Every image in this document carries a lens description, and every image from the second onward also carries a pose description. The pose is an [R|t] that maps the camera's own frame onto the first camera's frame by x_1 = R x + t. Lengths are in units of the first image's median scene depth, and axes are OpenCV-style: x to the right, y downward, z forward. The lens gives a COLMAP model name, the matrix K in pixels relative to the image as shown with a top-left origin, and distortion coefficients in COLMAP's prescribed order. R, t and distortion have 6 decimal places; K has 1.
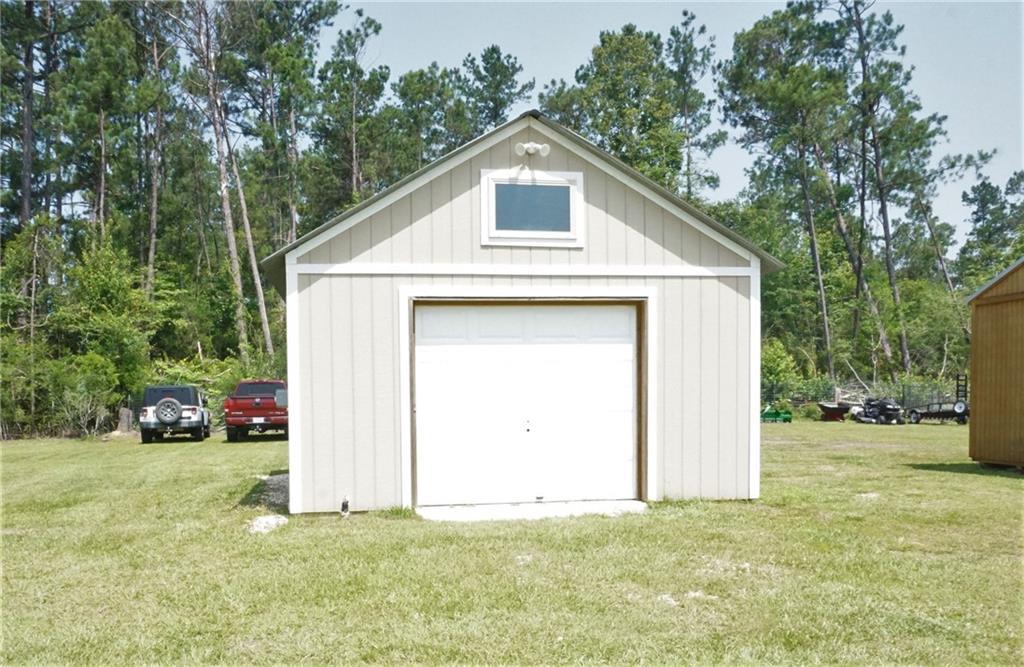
lens RADIAL K [[924.2, 0, 509.6], [0, 924.2, 340.3], [0, 0, 1]] dist [0.049724, 0.004550]
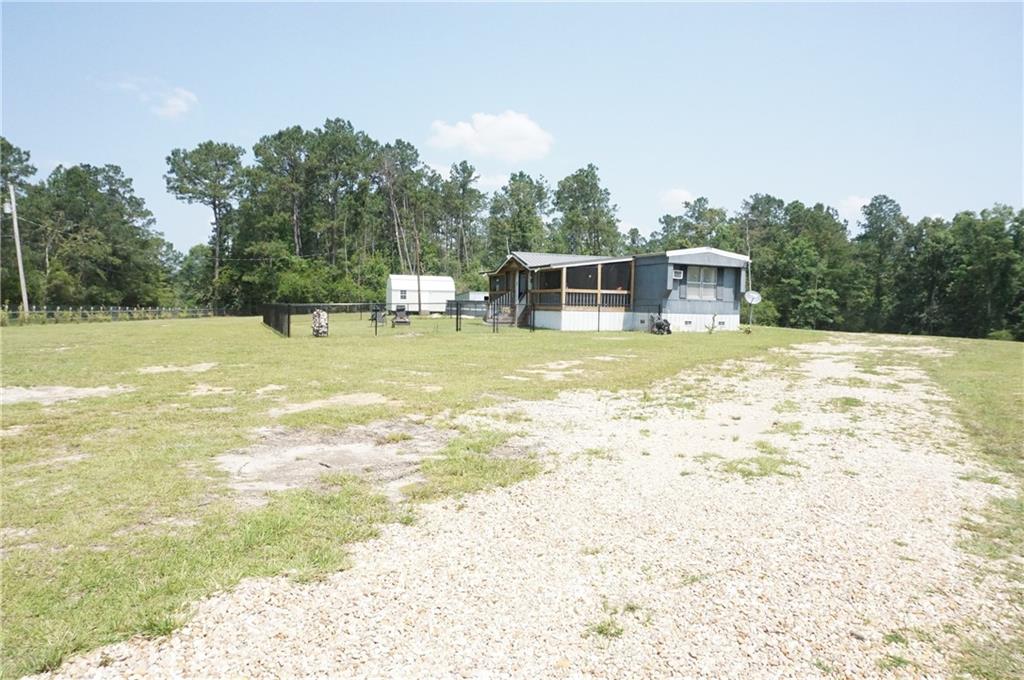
lens RADIAL K [[684.1, 0, 515.6], [0, 684.1, 341.0], [0, 0, 1]] dist [-0.035363, 0.022917]
pose [[0.987324, 0.014650, 0.158043, -0.194689], [-0.032081, 0.993599, 0.108309, -0.051916], [-0.155445, -0.112007, 0.981474, -1.008996]]
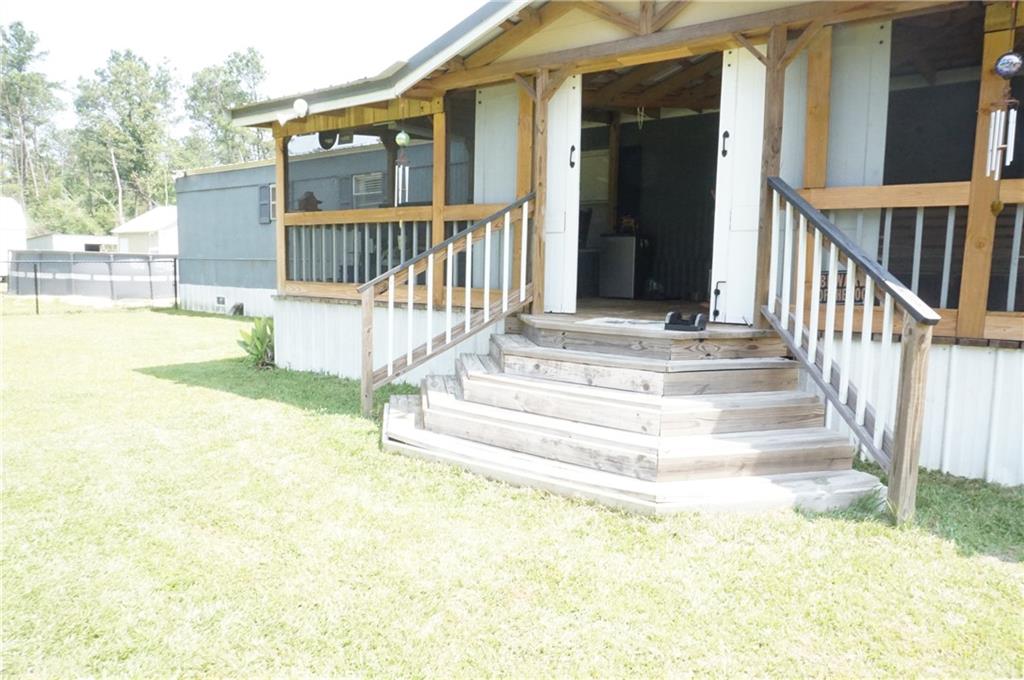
lens RADIAL K [[684.1, 0, 504.1], [0, 684.1, 339.7], [0, 0, 1]] dist [-0.035363, 0.022917]
pose [[0.758894, -0.046270, 0.649569, -0.187034], [-0.070713, 0.985719, 0.152829, -0.033376], [-0.647364, -0.161914, 0.744784, -0.513745]]
